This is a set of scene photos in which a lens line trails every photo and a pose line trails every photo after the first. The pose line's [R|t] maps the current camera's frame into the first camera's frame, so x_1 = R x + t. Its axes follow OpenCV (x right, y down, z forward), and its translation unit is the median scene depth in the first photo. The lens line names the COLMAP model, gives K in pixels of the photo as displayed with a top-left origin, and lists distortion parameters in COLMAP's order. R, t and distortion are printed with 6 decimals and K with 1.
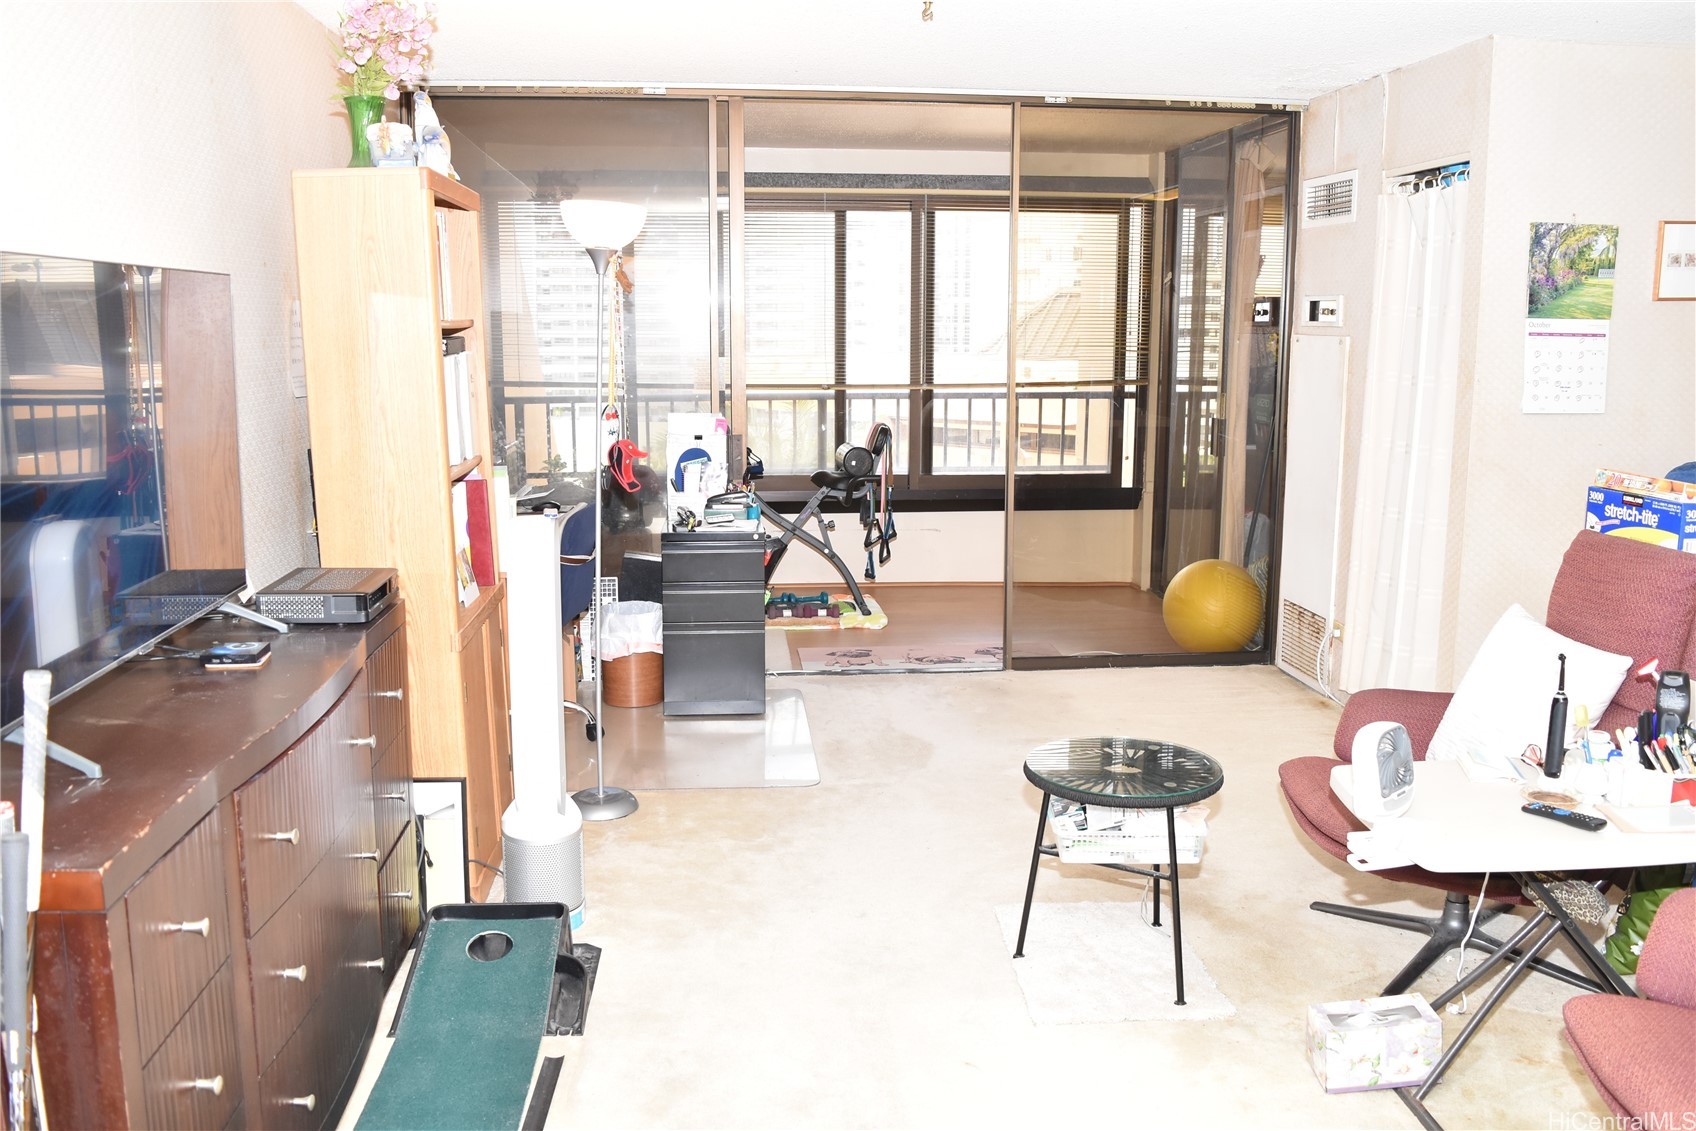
lens RADIAL K [[1422.5, 0, 848.6], [0, 1422.5, 561.2], [0, 0, 1]] dist [-0.080557, 0.012014]
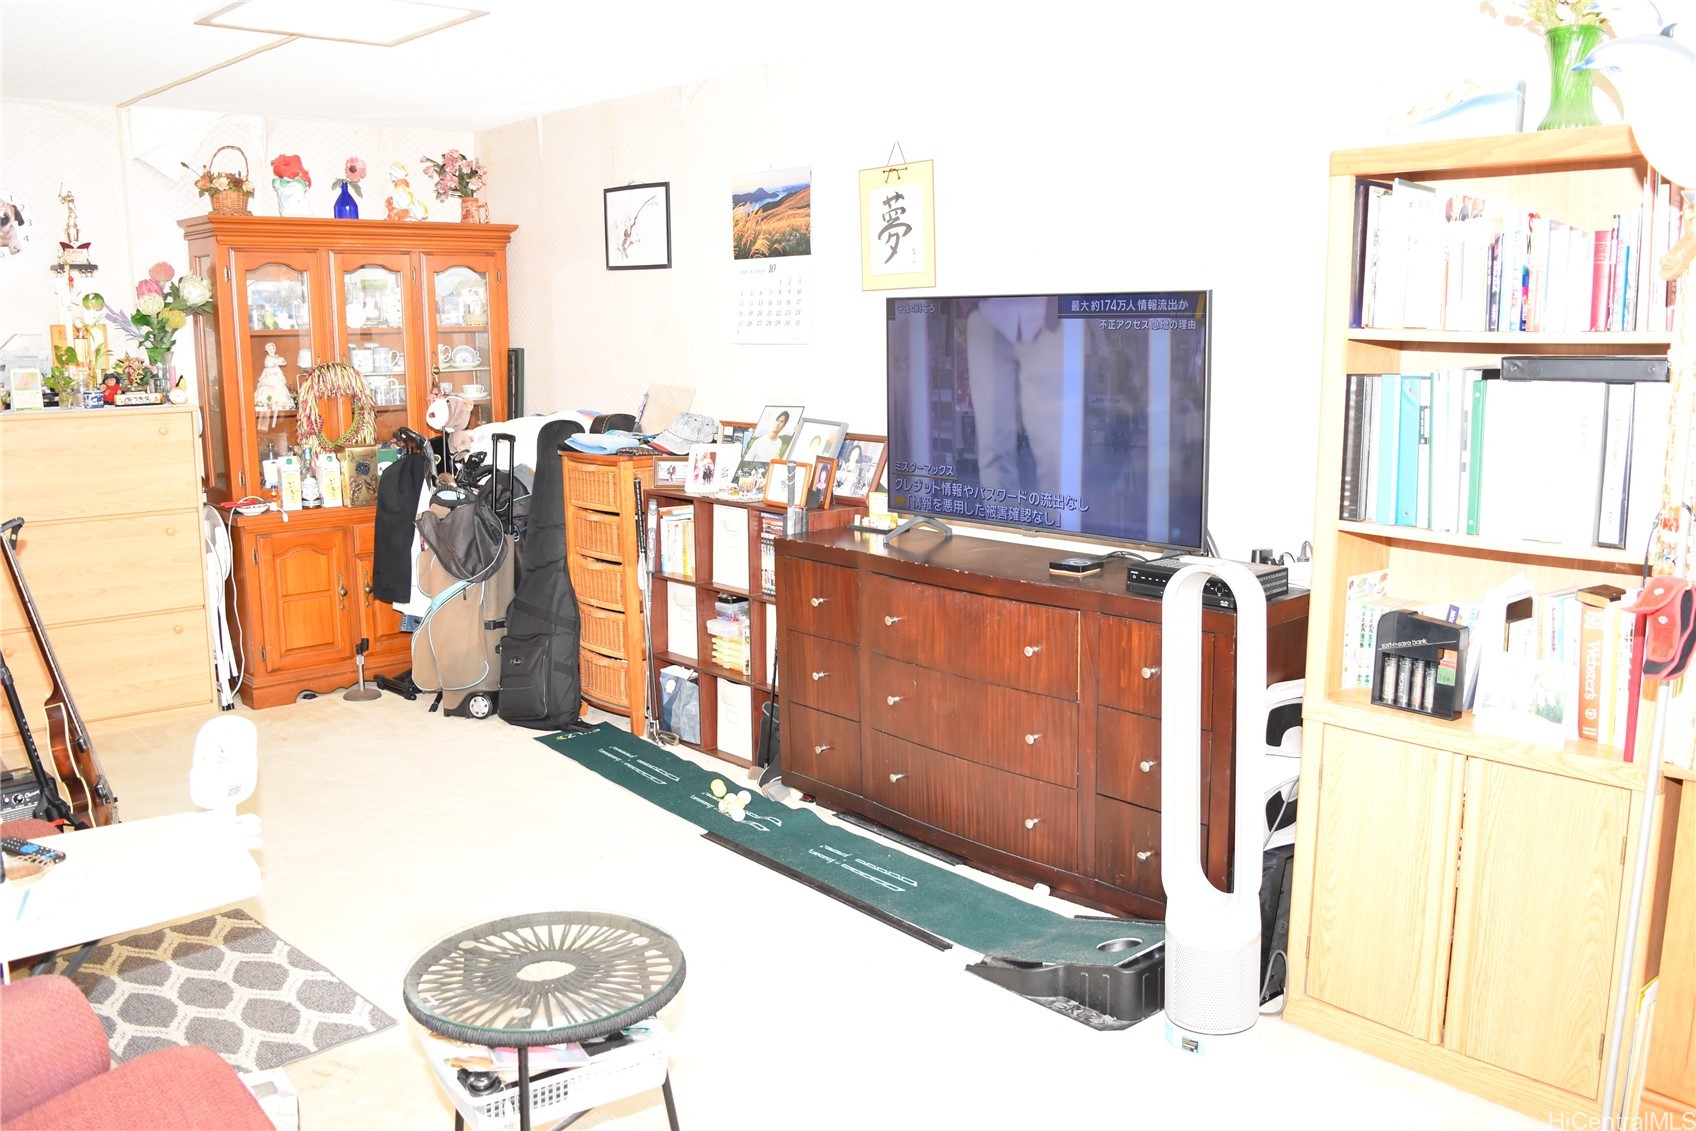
lens RADIAL K [[1422.5, 0, 858.5], [0, 1422.5, 567.9], [0, 0, 1]] dist [-0.080557, 0.012014]
pose [[-0.802651, 0.106706, -0.586826, 0.375276], [-0.091328, 0.950278, 0.297710, -0.218697], [0.589415, 0.292551, -0.752996, 1.266127]]
